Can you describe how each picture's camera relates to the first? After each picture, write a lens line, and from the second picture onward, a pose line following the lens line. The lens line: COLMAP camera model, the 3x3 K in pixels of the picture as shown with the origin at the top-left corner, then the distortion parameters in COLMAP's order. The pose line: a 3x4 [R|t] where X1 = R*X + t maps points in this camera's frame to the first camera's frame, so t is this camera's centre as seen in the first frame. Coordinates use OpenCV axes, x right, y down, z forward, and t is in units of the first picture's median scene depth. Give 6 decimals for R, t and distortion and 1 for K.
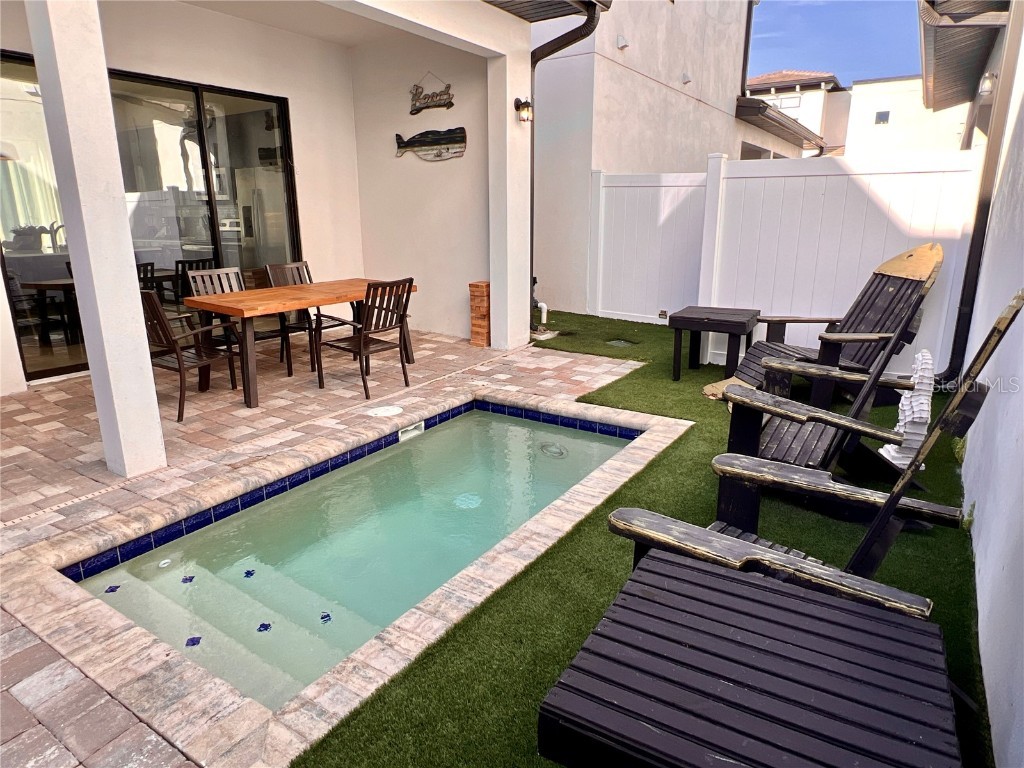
lens RADIAL K [[629.7, 0, 505.7], [0, 629.7, 383.8], [0, 0, 1]] dist [-0.004689, 0.001223]
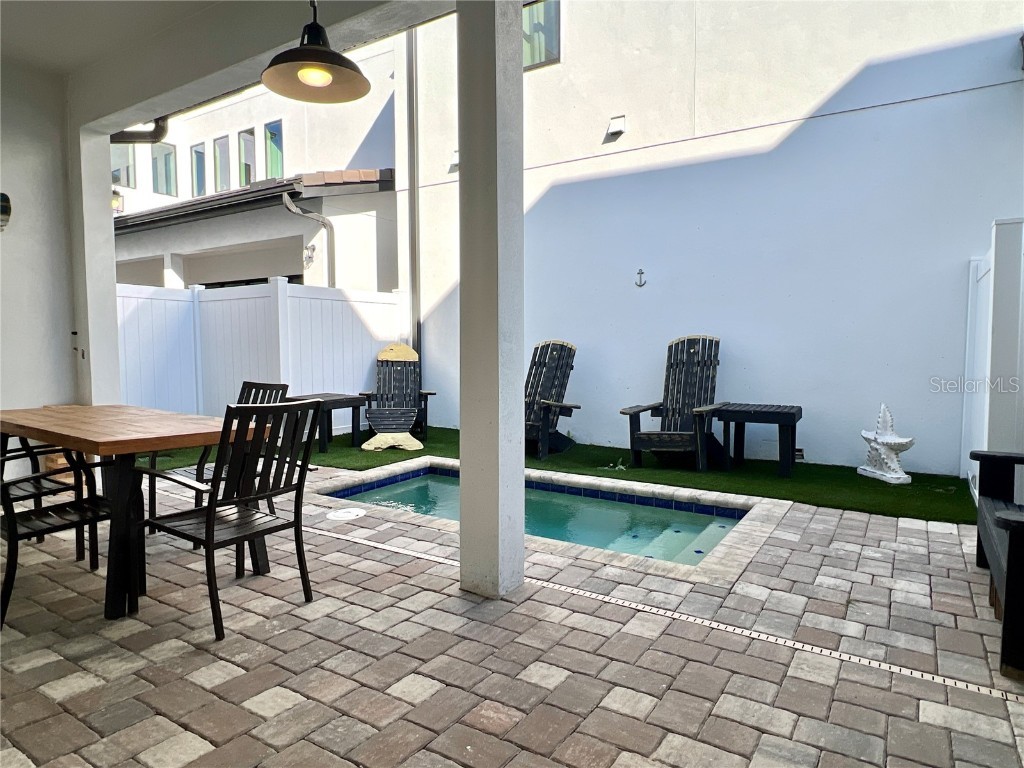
lens RADIAL K [[629.7, 0, 507.7], [0, 629.7, 375.4], [0, 0, 1]] dist [-0.004689, 0.001223]
pose [[-0.010050, -0.046668, 0.998860, -1.058452], [0.263550, 0.963467, 0.047666, -0.128545], [-0.964593, 0.263728, 0.002617, 0.679077]]
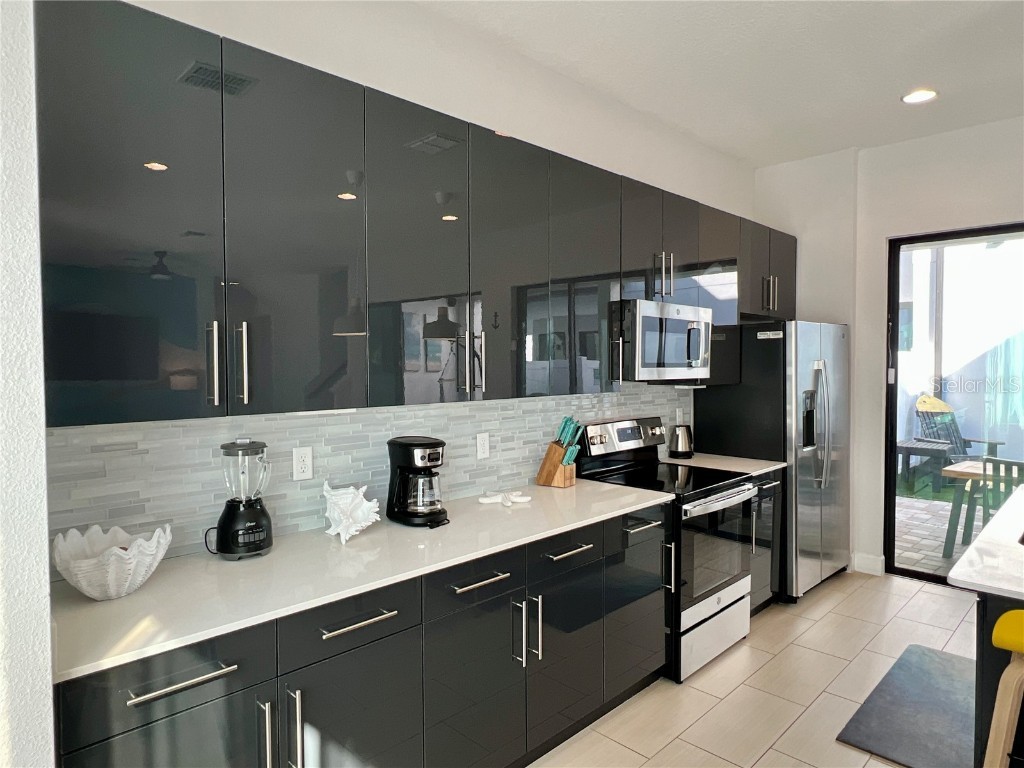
lens RADIAL K [[629.7, 0, 507.7], [0, 629.7, 380.2], [0, 0, 1]] dist [-0.004689, 0.001223]
pose [[0.205172, -0.023288, 0.978449, -1.531728], [0.255718, 0.966266, -0.030624, -0.528881], [-0.944729, 0.256490, 0.204206, 1.762283]]
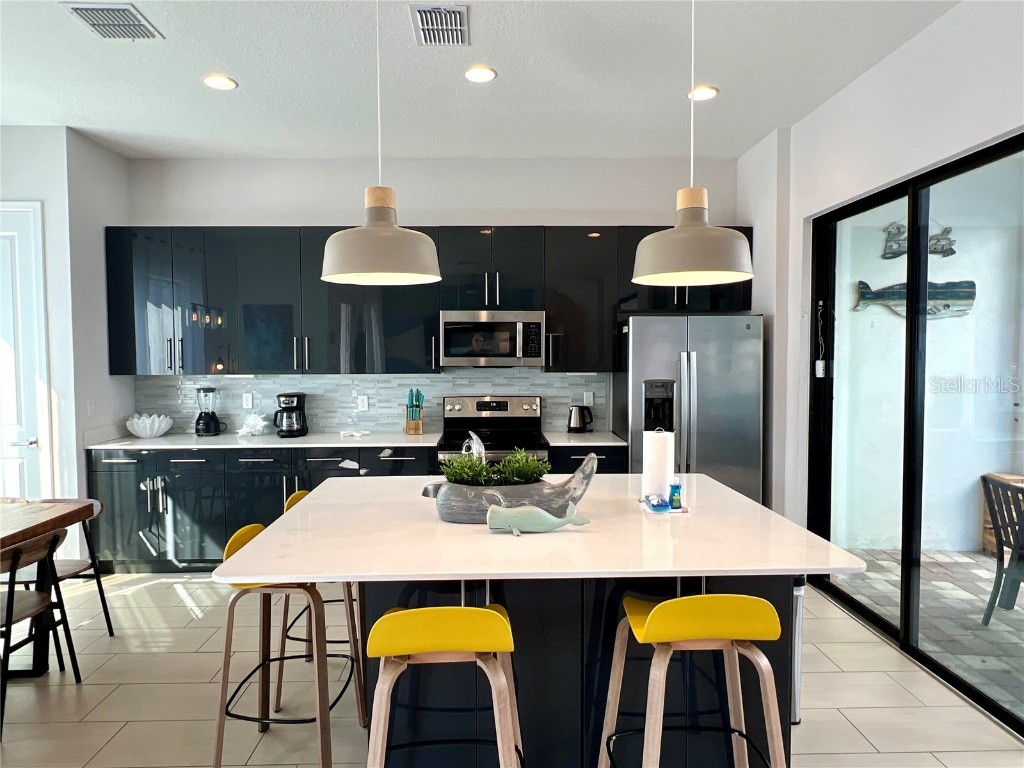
lens RADIAL K [[629.7, 0, 497.5], [0, 629.7, 377.8], [0, 0, 1]] dist [-0.004689, 0.001223]
pose [[0.820837, -0.018026, 0.570877, -1.344131], [0.145892, 0.972963, -0.179050, -0.317062], [-0.552215, 0.230258, 0.801274, 0.974701]]
